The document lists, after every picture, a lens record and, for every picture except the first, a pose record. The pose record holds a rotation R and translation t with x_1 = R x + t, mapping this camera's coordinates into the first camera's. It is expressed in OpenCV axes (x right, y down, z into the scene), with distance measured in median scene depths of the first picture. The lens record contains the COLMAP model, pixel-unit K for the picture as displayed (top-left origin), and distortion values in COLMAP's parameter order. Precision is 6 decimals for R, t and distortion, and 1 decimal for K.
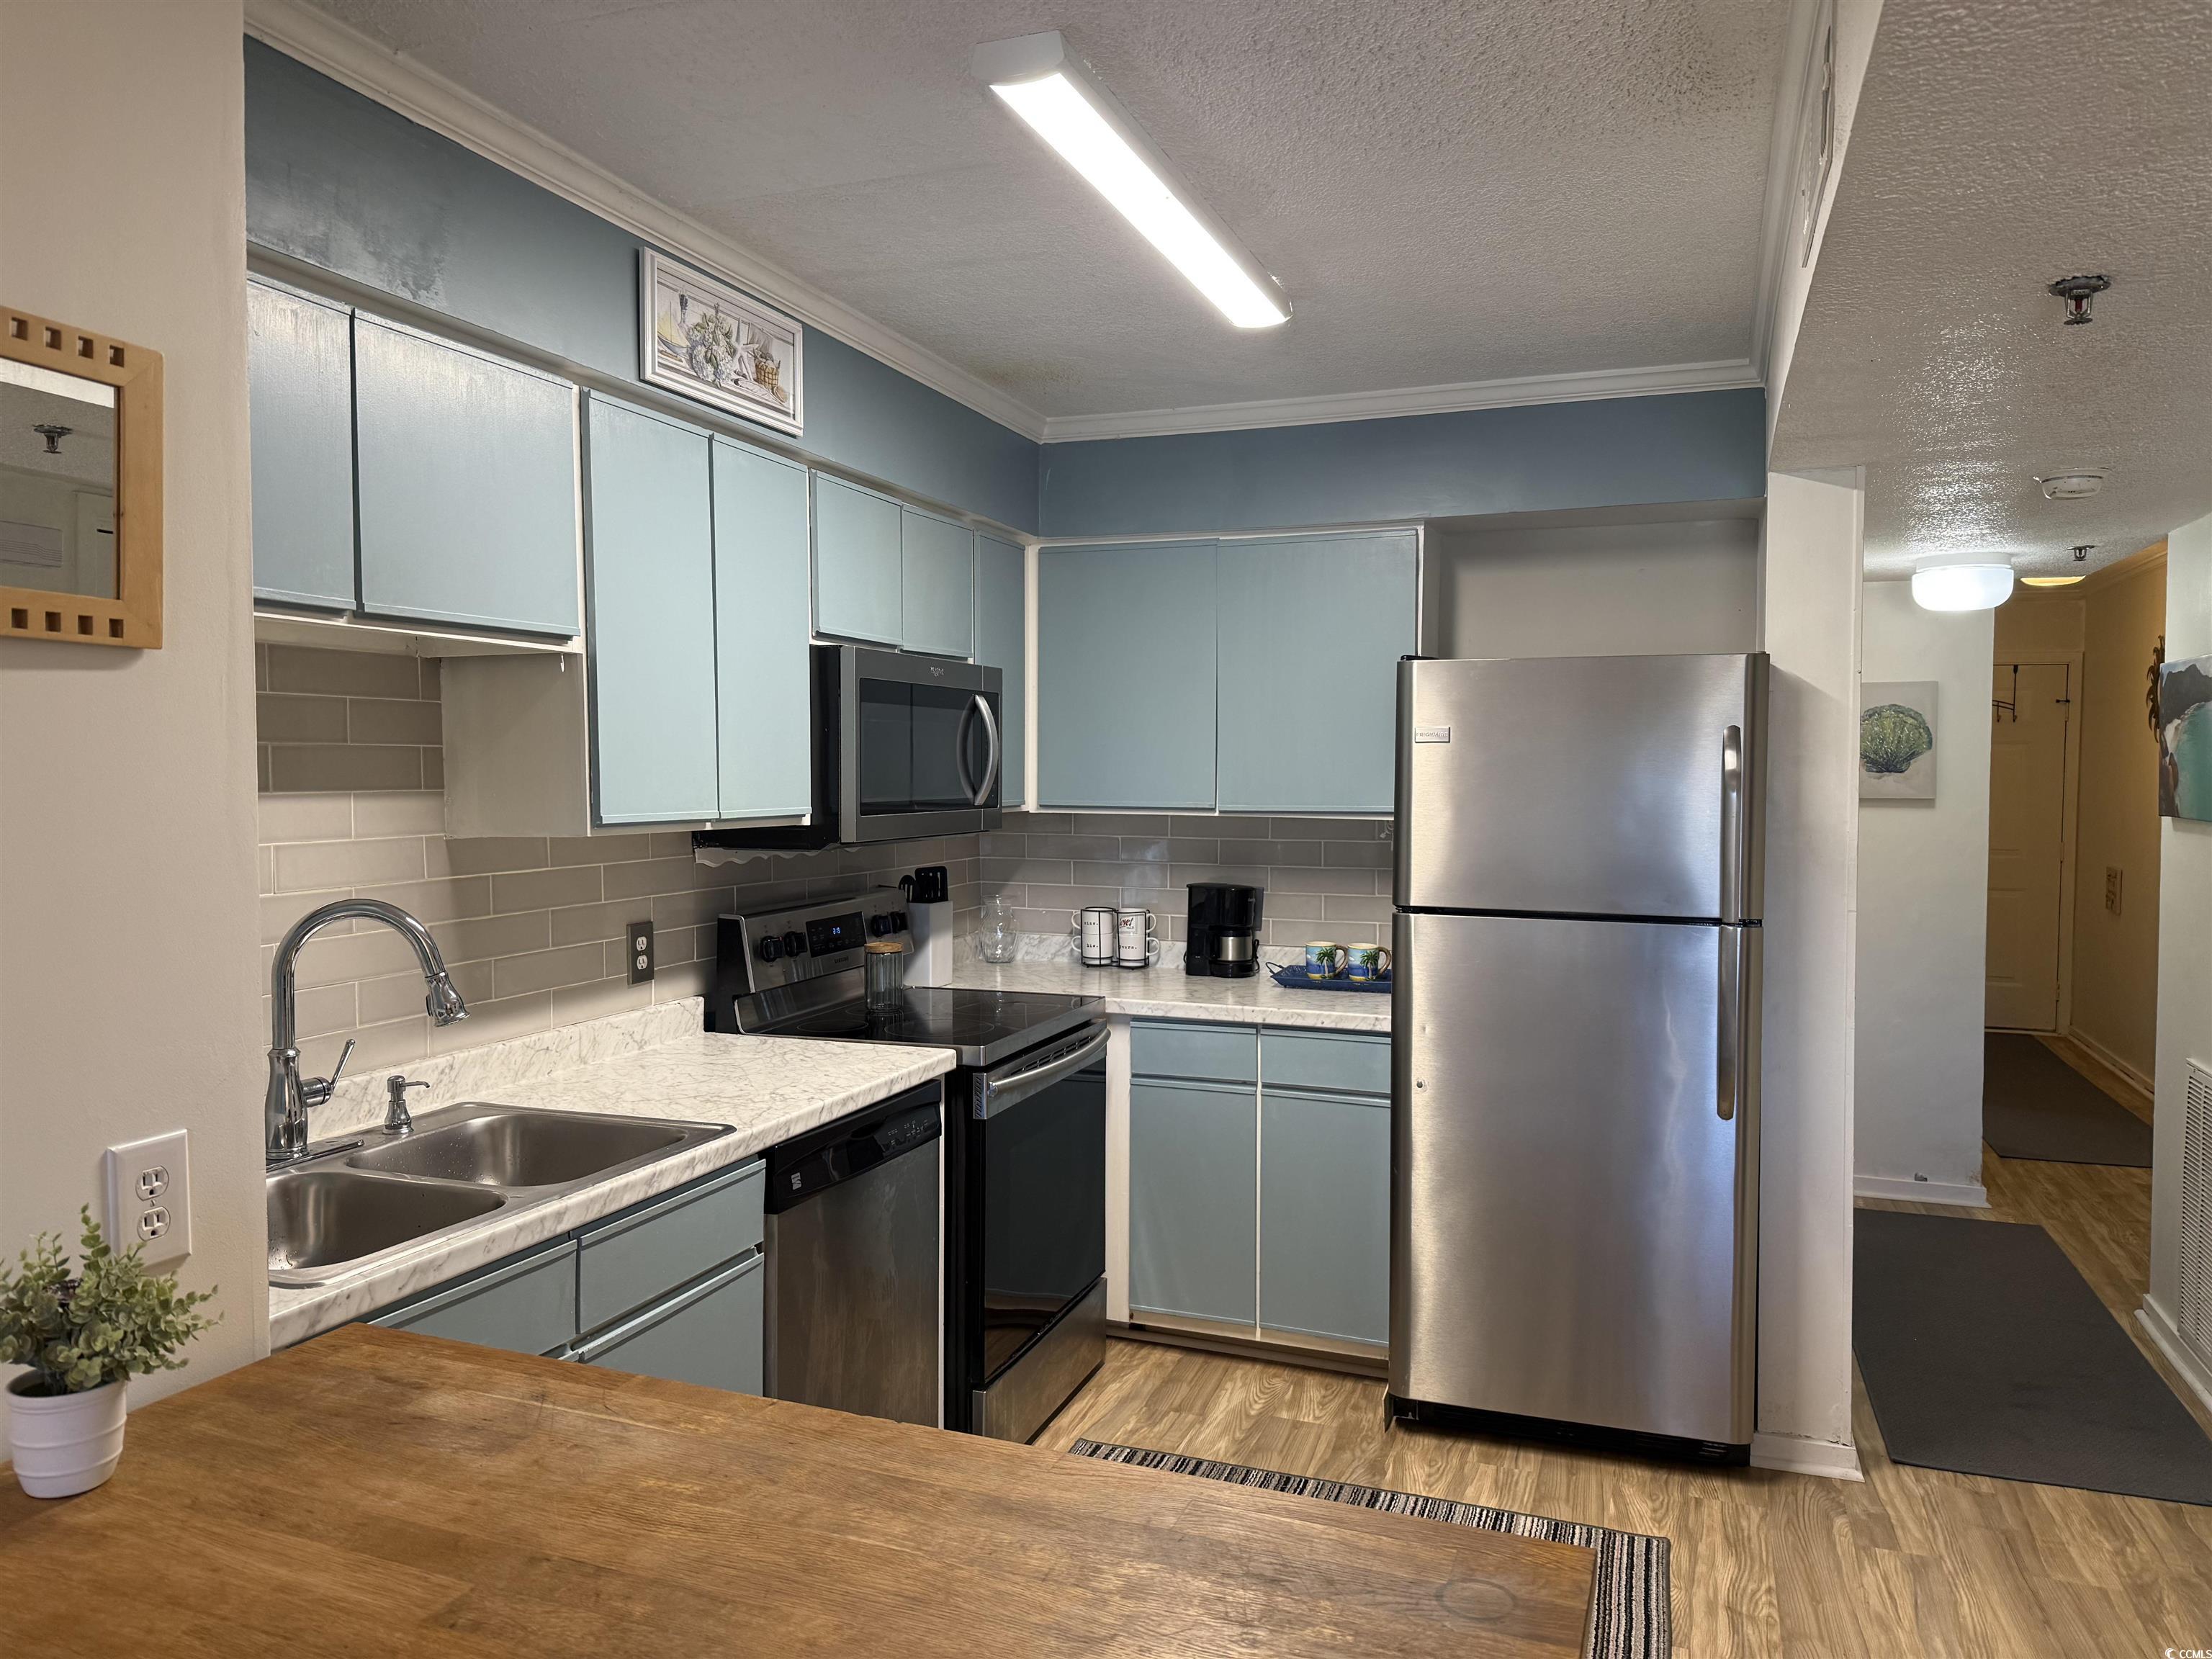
lens RADIAL K [[1505.4, 0, 1106.0], [0, 1505.4, 829.5], [0, 0, 1]] dist [0.076612, -0.099588]
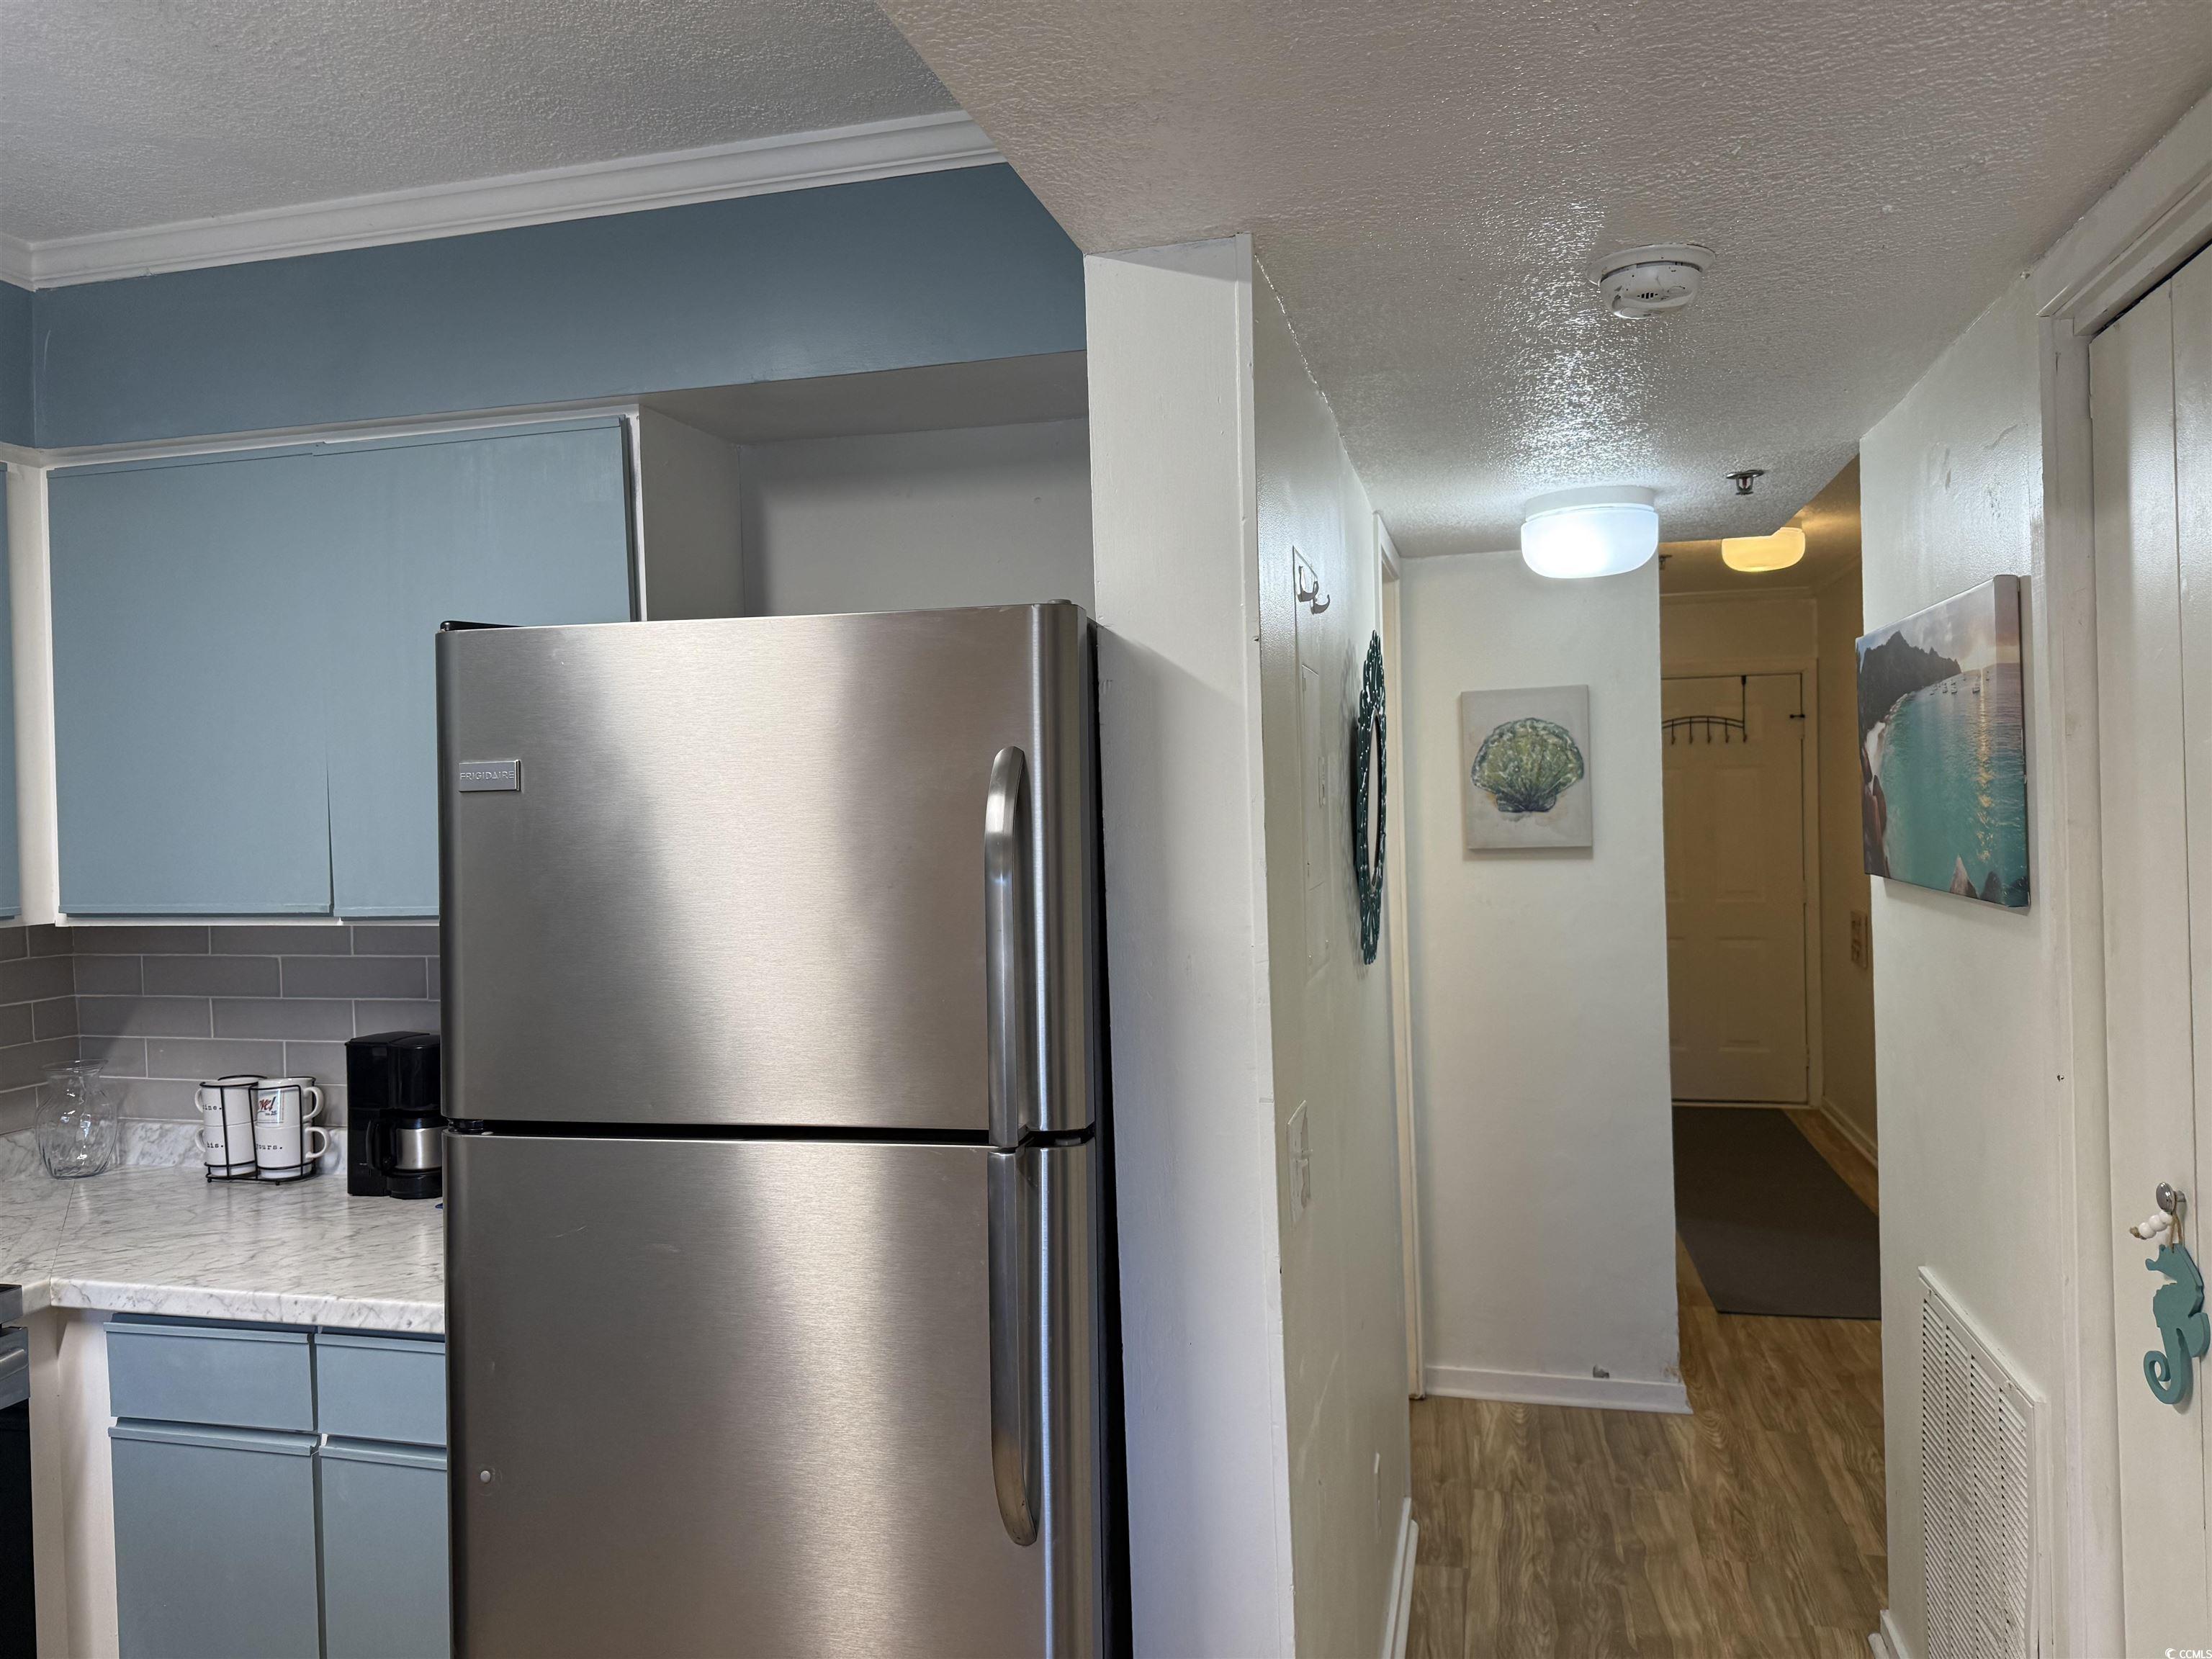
lens RADIAL K [[1556.5, 0, 1106.0], [0, 1556.5, 829.5], [0, 0, 1]] dist [0.069358, -0.114321]
pose [[0.992400, -0.029080, 0.119571, 0.268552], [0.032570, 0.999096, -0.027332, -0.018154], [-0.118668, 0.031019, 0.992449, 0.346586]]
